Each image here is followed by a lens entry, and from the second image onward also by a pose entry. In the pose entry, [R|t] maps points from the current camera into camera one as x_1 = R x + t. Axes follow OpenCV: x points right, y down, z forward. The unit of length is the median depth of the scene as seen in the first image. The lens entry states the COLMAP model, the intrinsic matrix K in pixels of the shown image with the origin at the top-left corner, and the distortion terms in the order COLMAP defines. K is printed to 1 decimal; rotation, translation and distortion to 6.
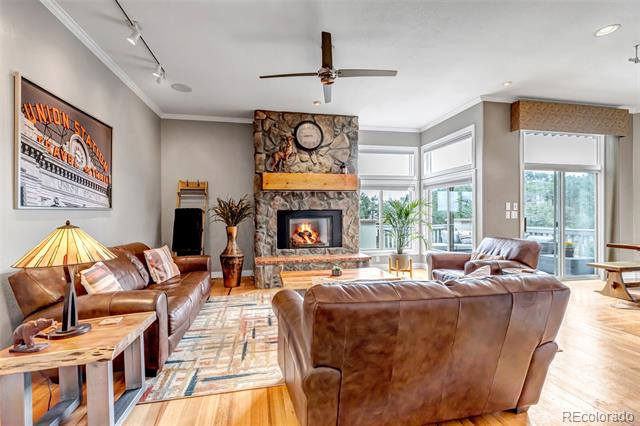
lens RADIAL K [[295.1, 0, 320.0], [0, 295.1, 213.0], [0, 0, 1]] dist [0.003887, 0.000351]
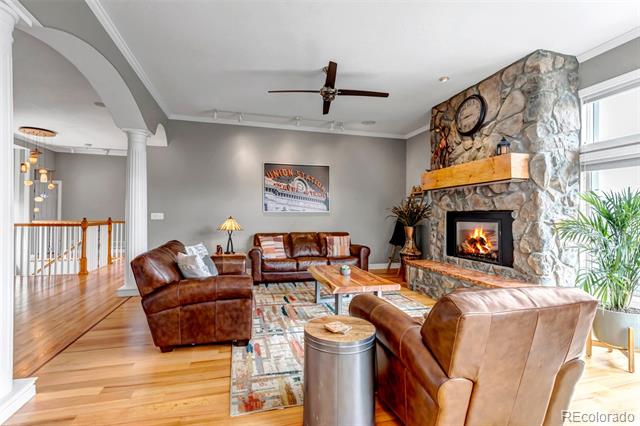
lens RADIAL K [[295.1, 0, 320.0], [0, 295.1, 213.0], [0, 0, 1]] dist [0.003887, 0.000351]
pose [[0.066625, -0.000786, -0.997778, 0.715441], [-0.003029, 0.999995, -0.000990, -0.002589], [0.997773, 0.003089, 0.066623, 0.557682]]
